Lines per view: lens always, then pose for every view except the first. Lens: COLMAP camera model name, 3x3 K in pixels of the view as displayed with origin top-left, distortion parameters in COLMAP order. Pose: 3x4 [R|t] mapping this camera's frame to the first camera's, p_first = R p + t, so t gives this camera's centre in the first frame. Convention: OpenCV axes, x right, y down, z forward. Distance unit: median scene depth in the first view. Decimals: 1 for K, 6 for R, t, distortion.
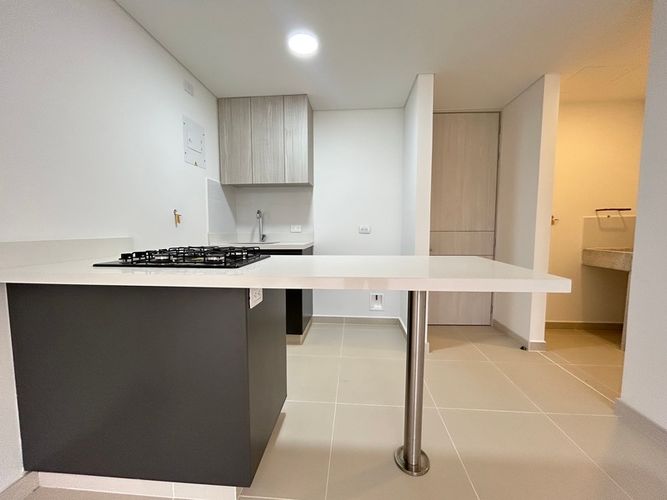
lens RADIAL K [[267.9, 0, 333.5], [0, 267.9, 250.0], [0, 0, 1]] dist [-0.001300, 0.000166]
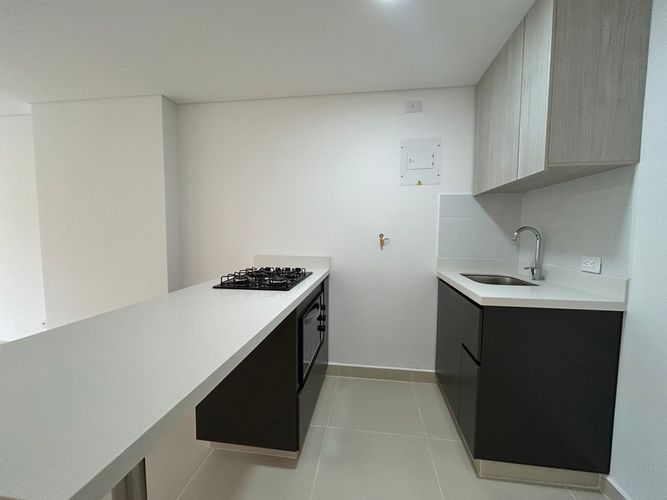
lens RADIAL K [[267.9, 0, 333.5], [0, 267.9, 250.0], [0, 0, 1]] dist [-0.001300, 0.000166]
pose [[-0.052440, 0.070199, -0.996154, 0.350149], [-0.087442, 0.993372, 0.074606, -0.104429], [0.994788, 0.091019, -0.045954, 0.599081]]
